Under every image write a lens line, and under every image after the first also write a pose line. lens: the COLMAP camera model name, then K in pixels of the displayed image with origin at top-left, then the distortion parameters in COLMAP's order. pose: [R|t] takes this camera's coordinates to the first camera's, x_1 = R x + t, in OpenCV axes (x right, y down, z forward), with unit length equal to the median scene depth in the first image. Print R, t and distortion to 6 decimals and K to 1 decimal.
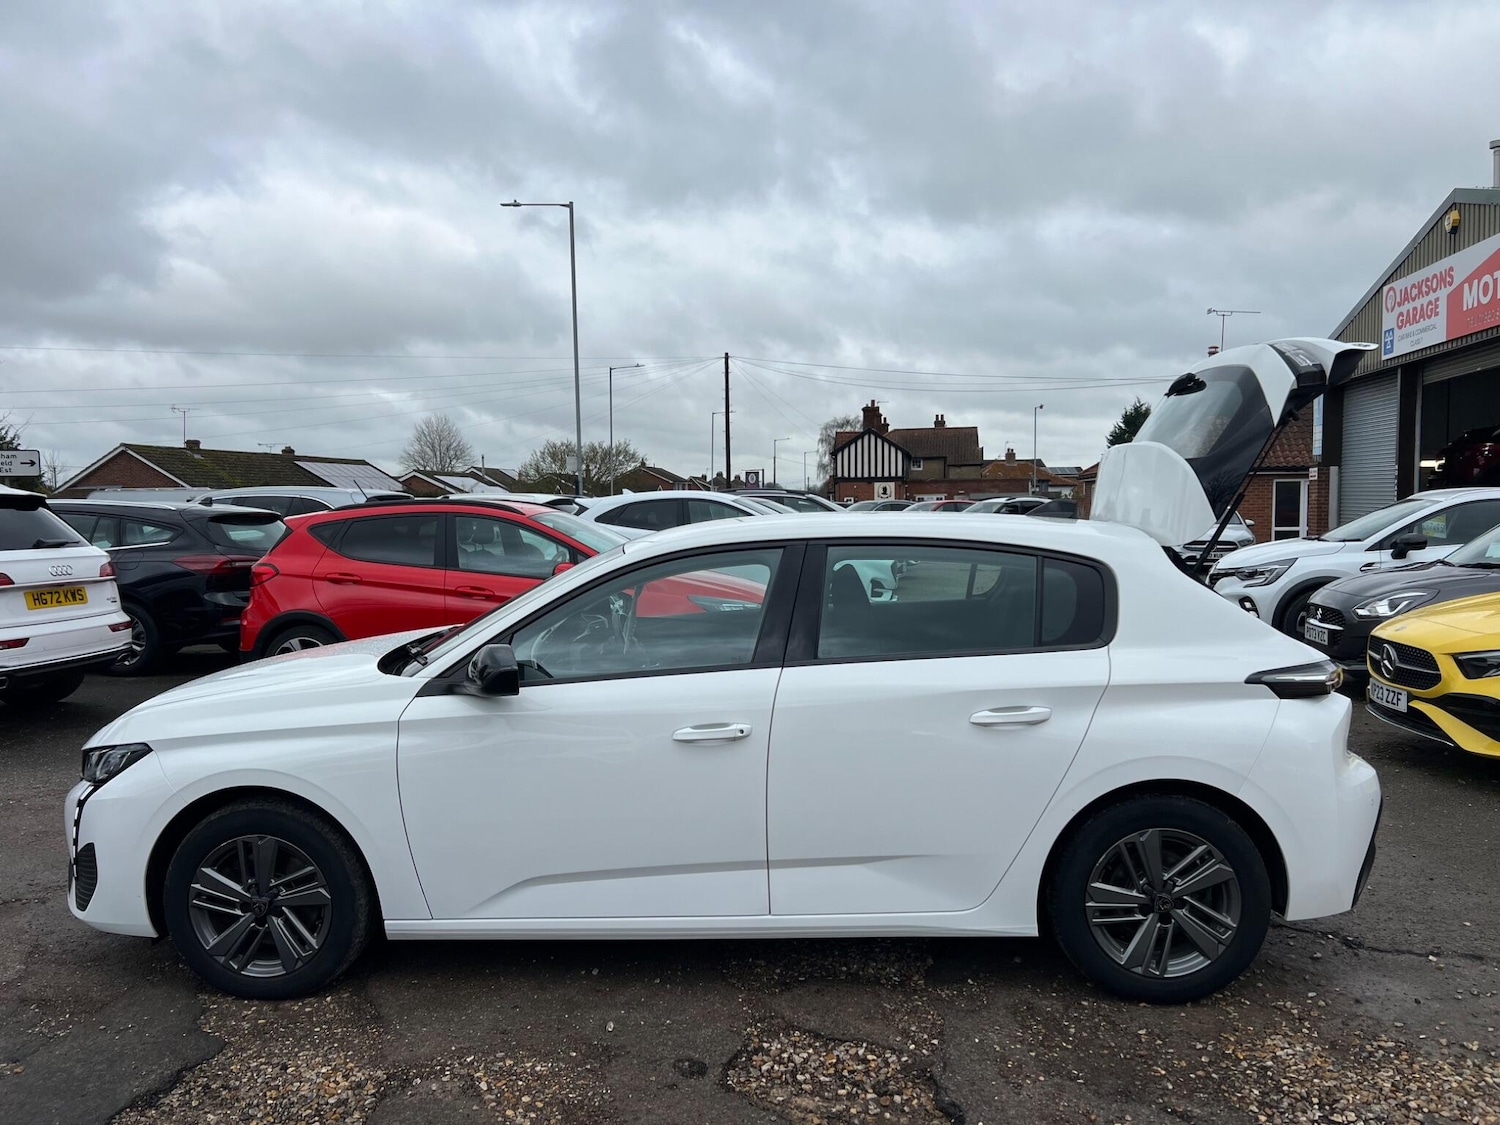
lens RADIAL K [[1133.2, 0, 749.7], [0, 1133.2, 572.0], [0, 0, 1]] dist [0.057380, -0.060169]
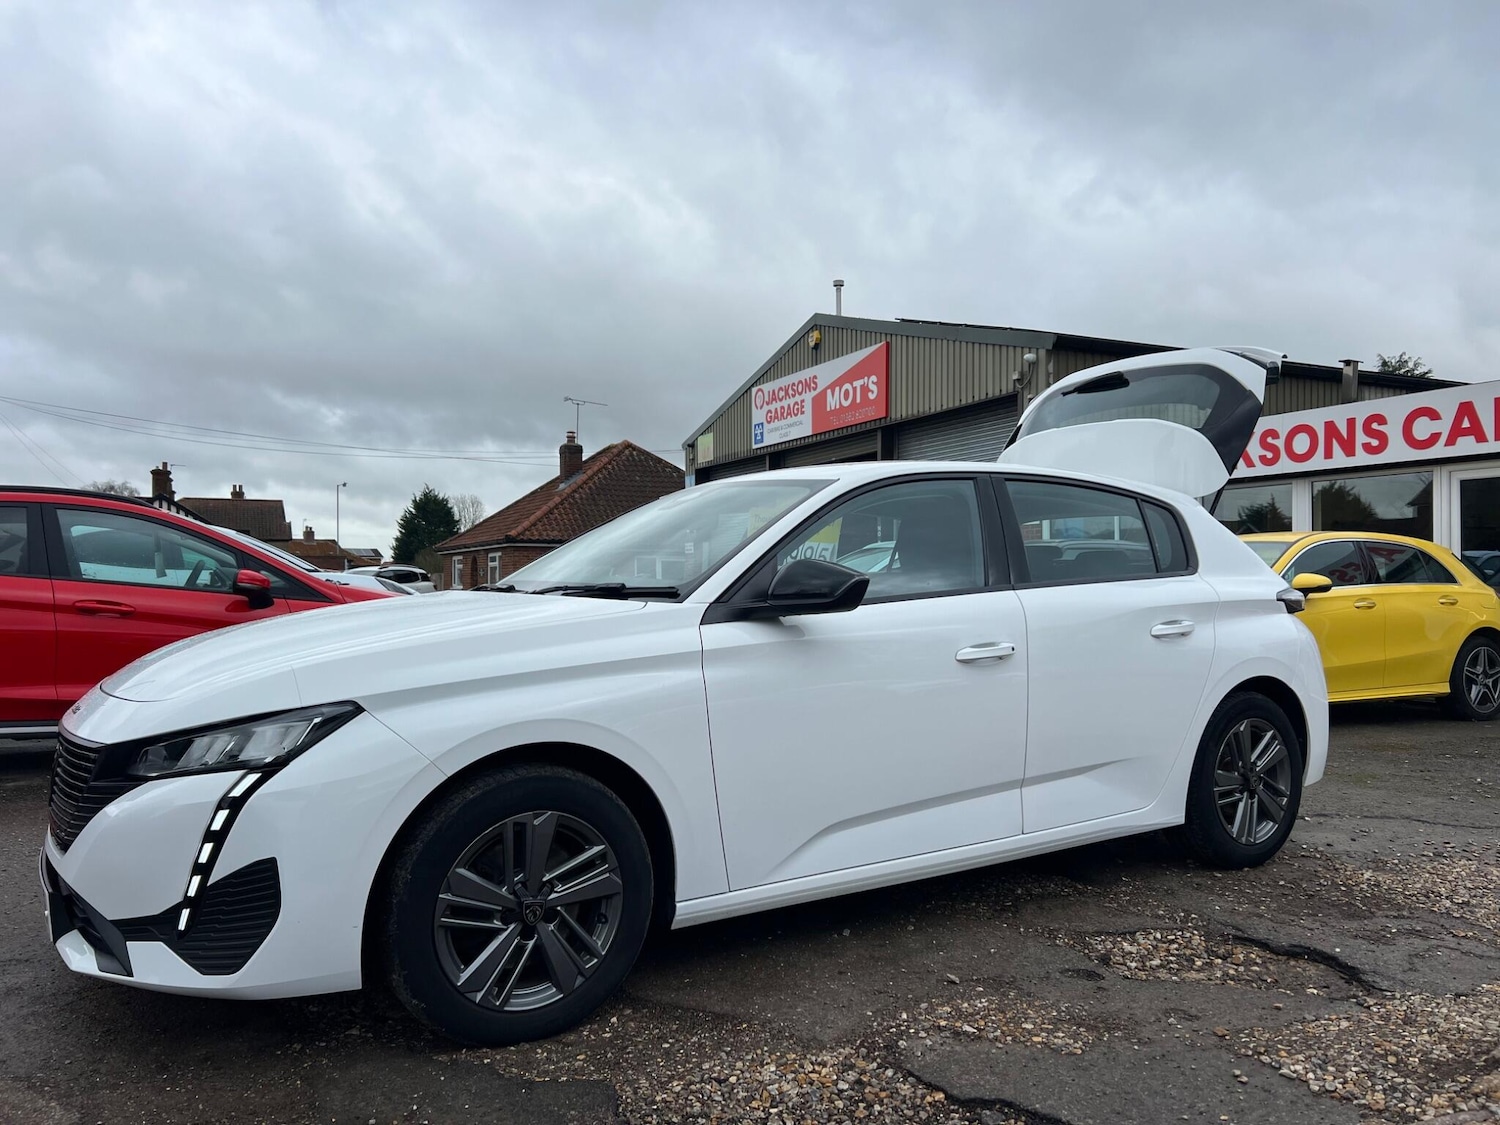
lens RADIAL K [[1133.2, 0, 762.0], [0, 1133.2, 572.6], [0, 0, 1]] dist [0.057380, -0.060169]
pose [[0.805357, 0.015020, 0.592600, -0.678340], [0.030720, 0.997278, -0.067027, 0.116153], [-0.591994, 0.072185, 0.802704, 0.276331]]
